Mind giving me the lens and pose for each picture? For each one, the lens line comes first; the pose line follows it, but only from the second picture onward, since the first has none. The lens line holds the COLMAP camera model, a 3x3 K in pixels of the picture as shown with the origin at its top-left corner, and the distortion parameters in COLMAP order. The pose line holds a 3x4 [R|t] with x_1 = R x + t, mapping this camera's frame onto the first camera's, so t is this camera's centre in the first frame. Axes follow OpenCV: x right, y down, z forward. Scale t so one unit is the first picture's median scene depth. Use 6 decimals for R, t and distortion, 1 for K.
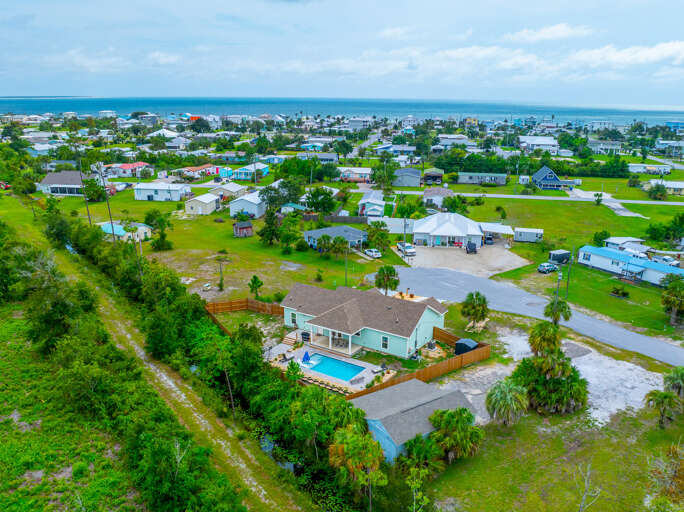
lens RADIAL K [[581.7, 0, 347.1], [0, 581.7, 253.4], [0, 0, 1]] dist [-0.046873, -0.004853]
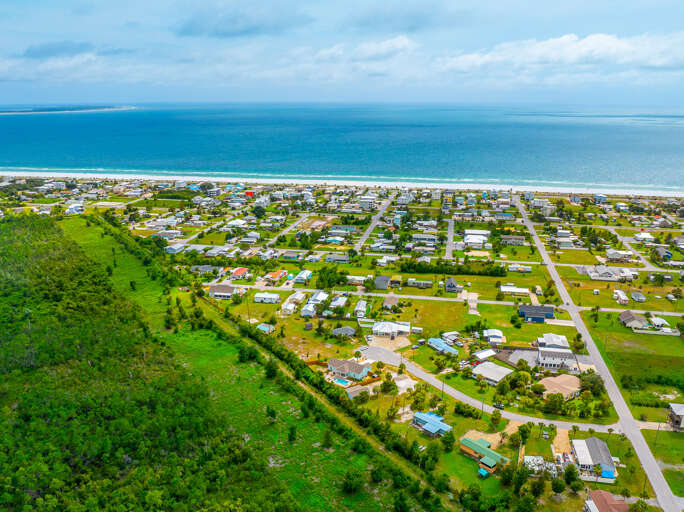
lens RADIAL K [[581.7, 0, 341.2], [0, 581.7, 257.2], [0, 0, 1]] dist [-0.046873, -0.004853]
pose [[0.999016, -0.002488, -0.044279, 0.113843], [0.002679, 0.999987, 0.004251, -0.498905], [0.044268, -0.004366, 0.999010, -2.203907]]
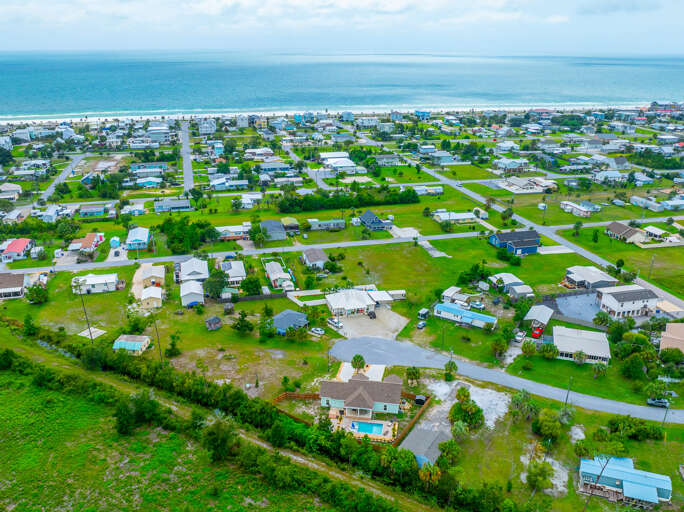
lens RADIAL K [[581.7, 0, 345.8], [0, 581.7, 256.4], [0, 0, 1]] dist [-0.046873, -0.004853]
pose [[0.911823, -0.147975, 0.382991, -0.549906], [0.112988, 0.987215, 0.112427, -0.442045], [-0.394731, -0.059240, 0.916885, -0.544166]]
